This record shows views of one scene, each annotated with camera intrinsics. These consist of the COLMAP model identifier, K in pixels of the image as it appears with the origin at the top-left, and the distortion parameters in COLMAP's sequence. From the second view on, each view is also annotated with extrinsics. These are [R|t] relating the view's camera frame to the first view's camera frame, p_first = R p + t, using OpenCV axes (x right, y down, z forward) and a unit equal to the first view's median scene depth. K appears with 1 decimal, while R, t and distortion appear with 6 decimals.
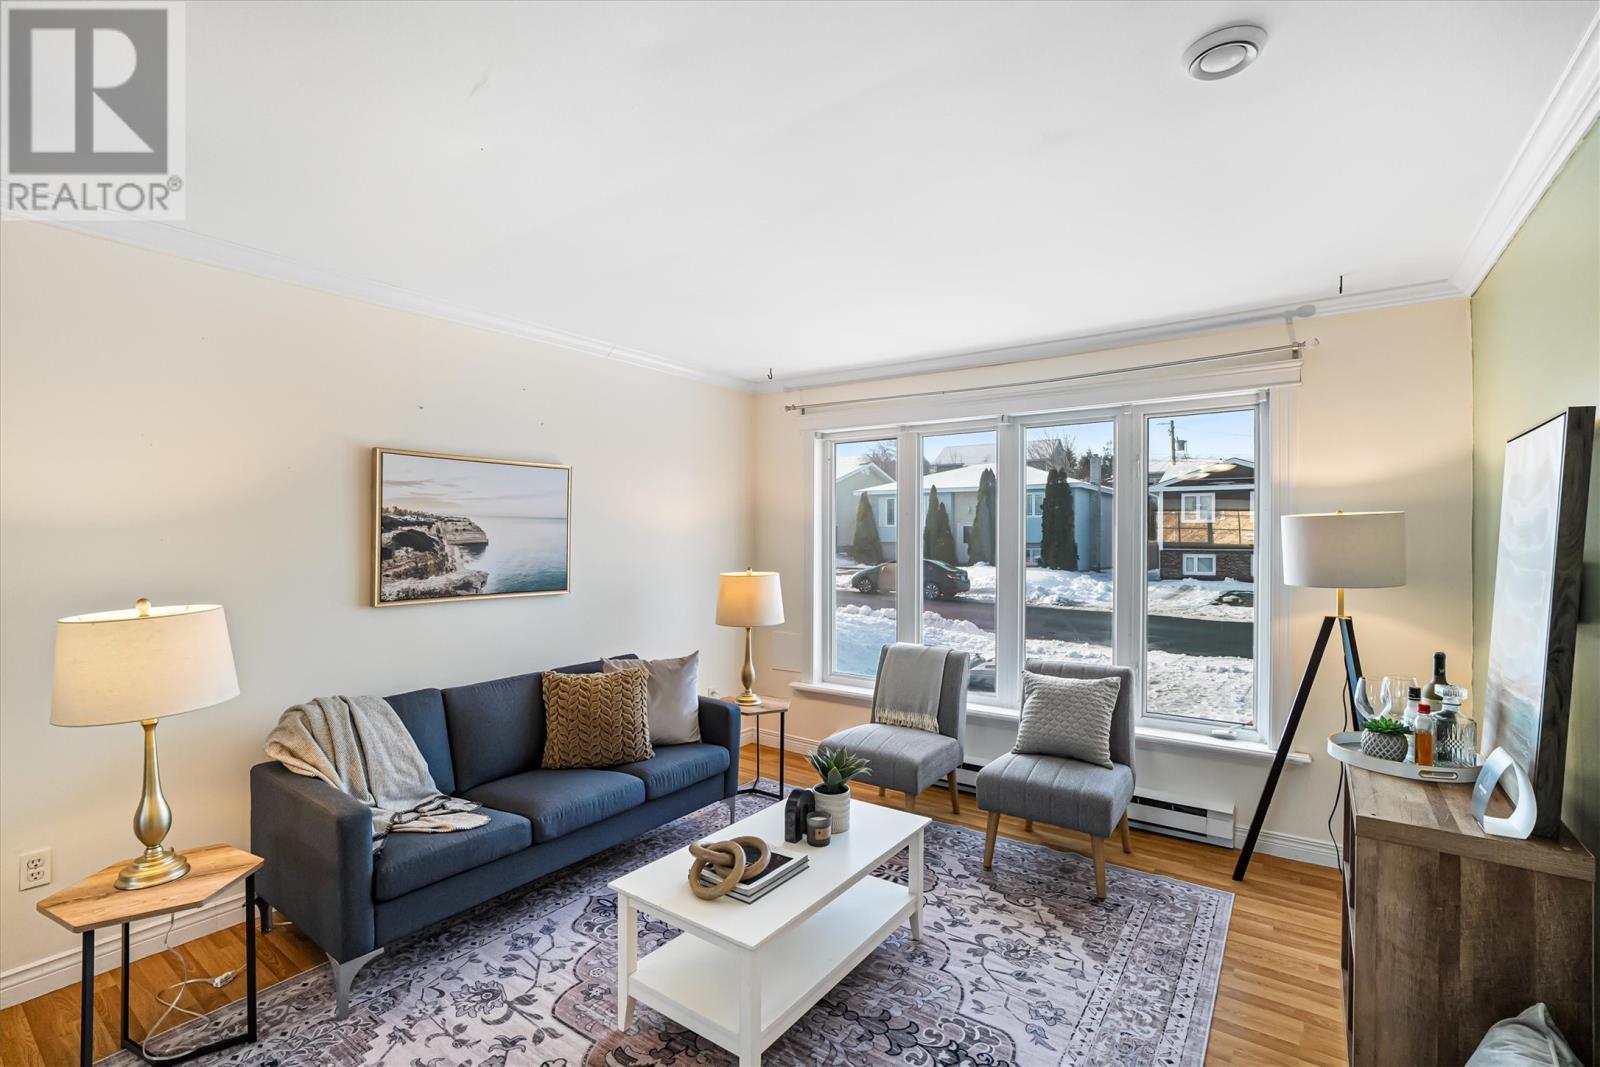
lens RADIAL K [[715.8, 0, 800.0], [0, 715.8, 533.5], [0, 0, 1]] dist [-0.016937, 0.001022]
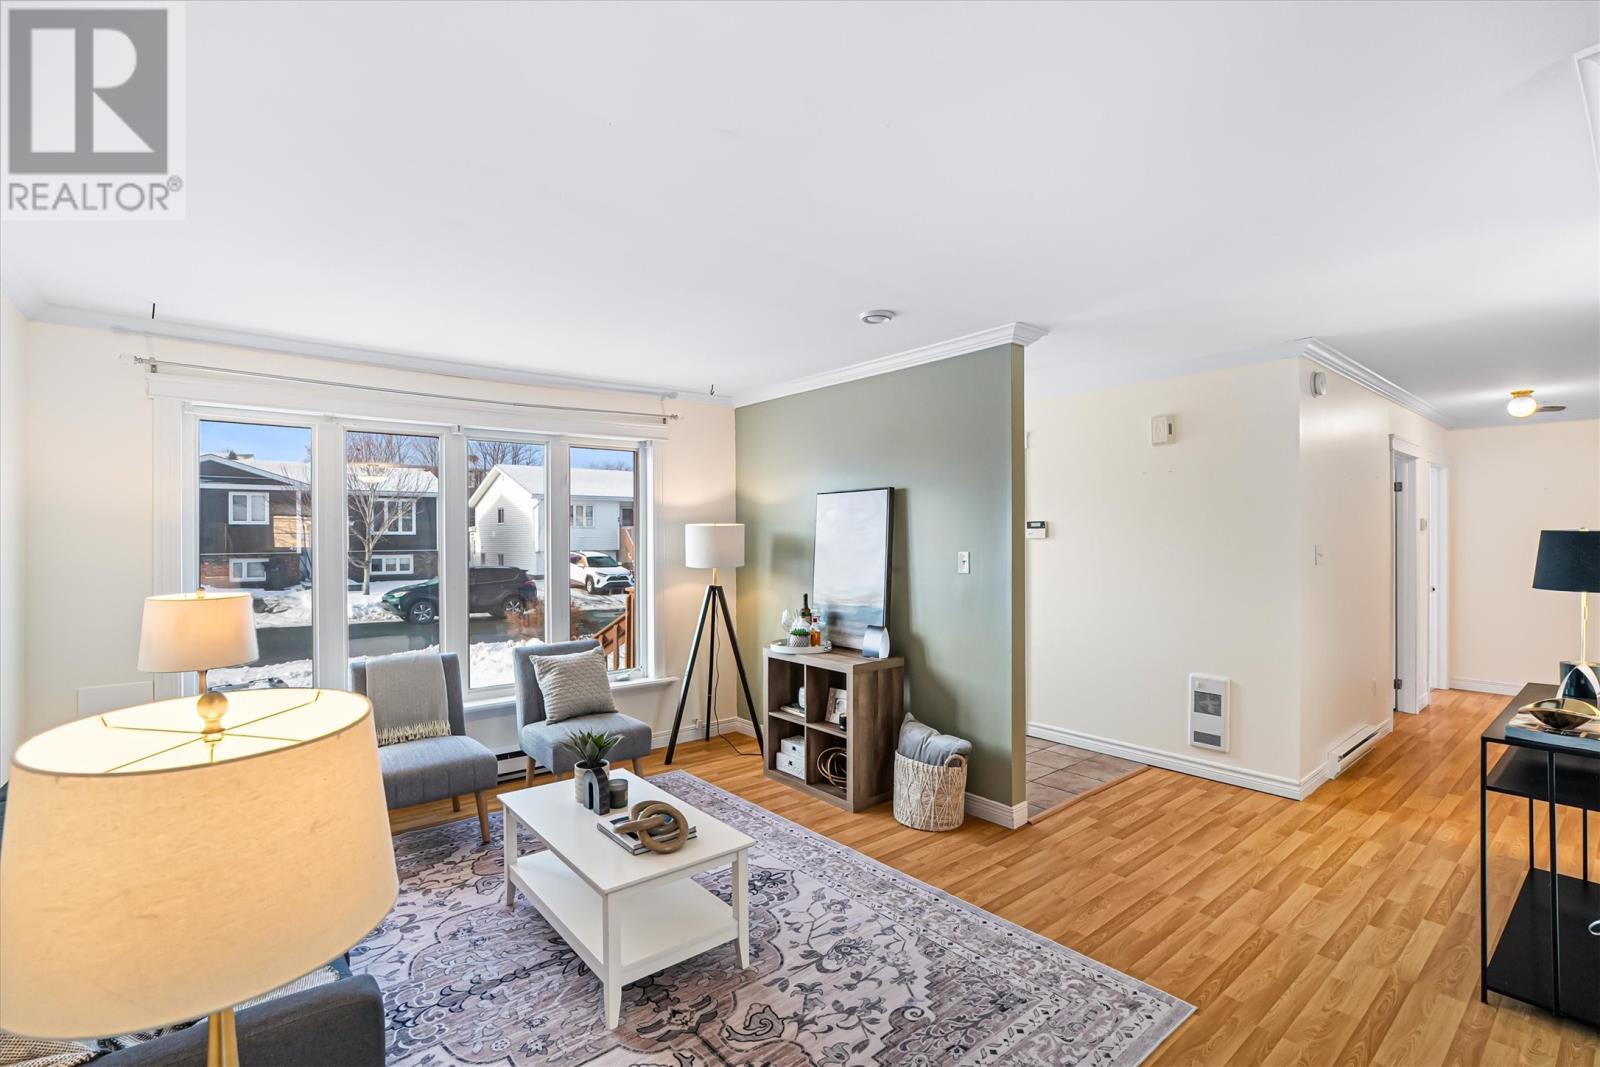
lens RADIAL K [[715.8, 0, 800.0], [0, 715.8, 533.5], [0, 0, 1]] dist [-0.016937, 0.001022]
pose [[0.271439, -0.004242, 0.962446, -0.732993], [0.005447, 0.999981, 0.002872, -0.008600], [-0.962440, 0.004463, 0.271456, 0.291748]]
